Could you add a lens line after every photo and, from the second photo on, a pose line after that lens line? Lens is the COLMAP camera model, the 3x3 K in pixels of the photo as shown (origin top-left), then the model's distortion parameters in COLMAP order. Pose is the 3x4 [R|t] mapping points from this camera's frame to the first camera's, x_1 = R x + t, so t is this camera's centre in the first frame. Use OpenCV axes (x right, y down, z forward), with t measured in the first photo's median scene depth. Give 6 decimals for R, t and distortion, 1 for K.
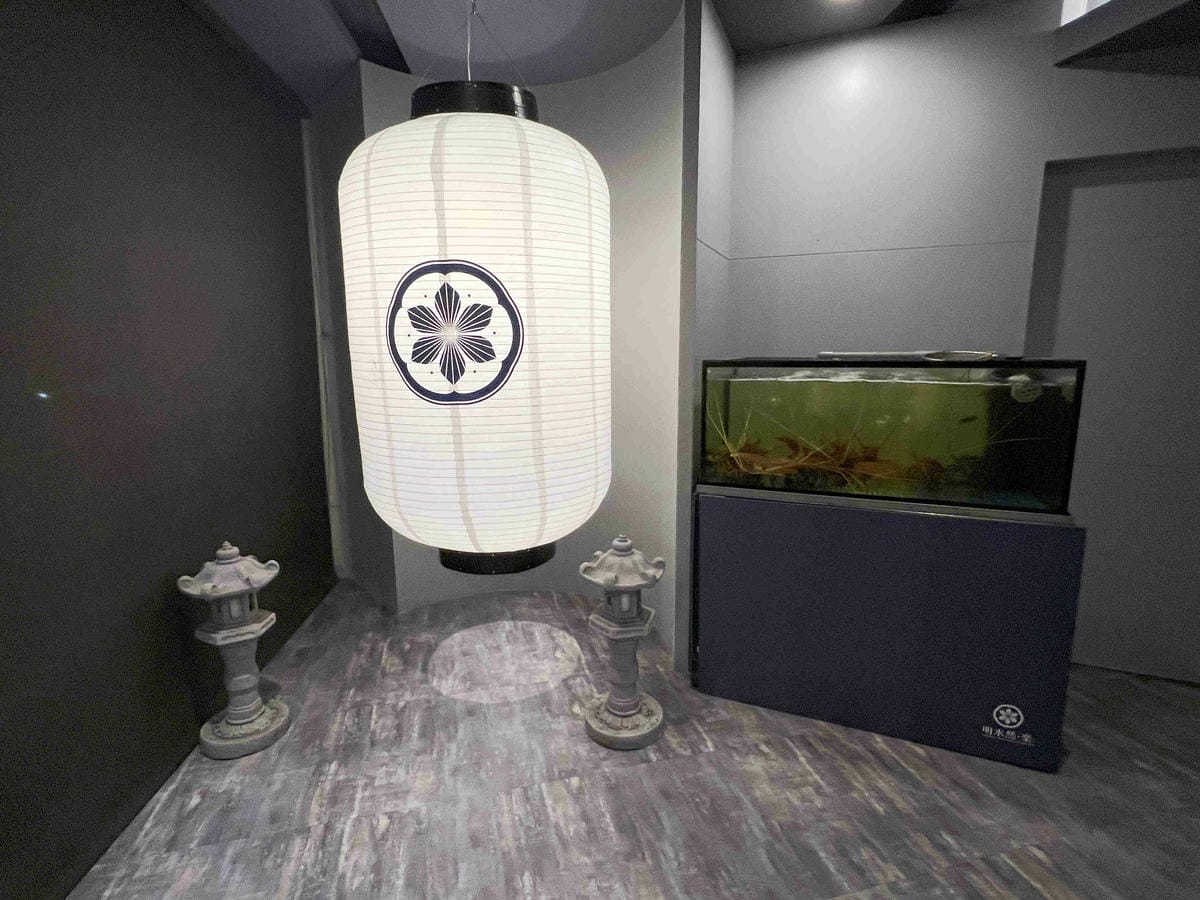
lens RADIAL K [[595.1, 0, 599.2], [0, 595.1, 457.2], [0, 0, 1]] dist [-0.000779, -0.000304]
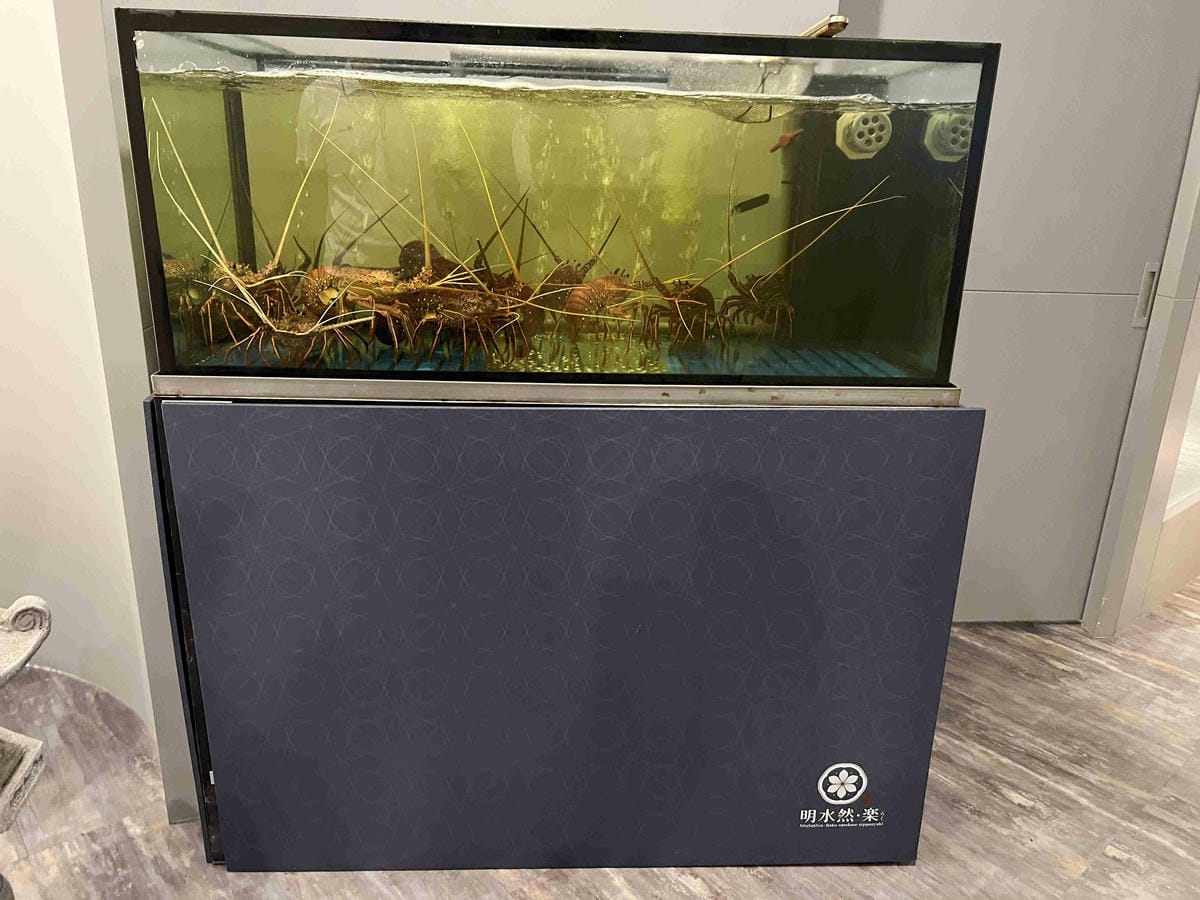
lens RADIAL K [[902.5, 0, 600.5], [0, 902.5, 453.8], [0, 0, 1]] dist [0.036733, -0.000121]
pose [[0.889925, -0.107002, 0.443379, 0.179121], [0.043856, 0.987663, 0.150331, 0.025072], [-0.453994, -0.114338, 0.883638, 0.424050]]
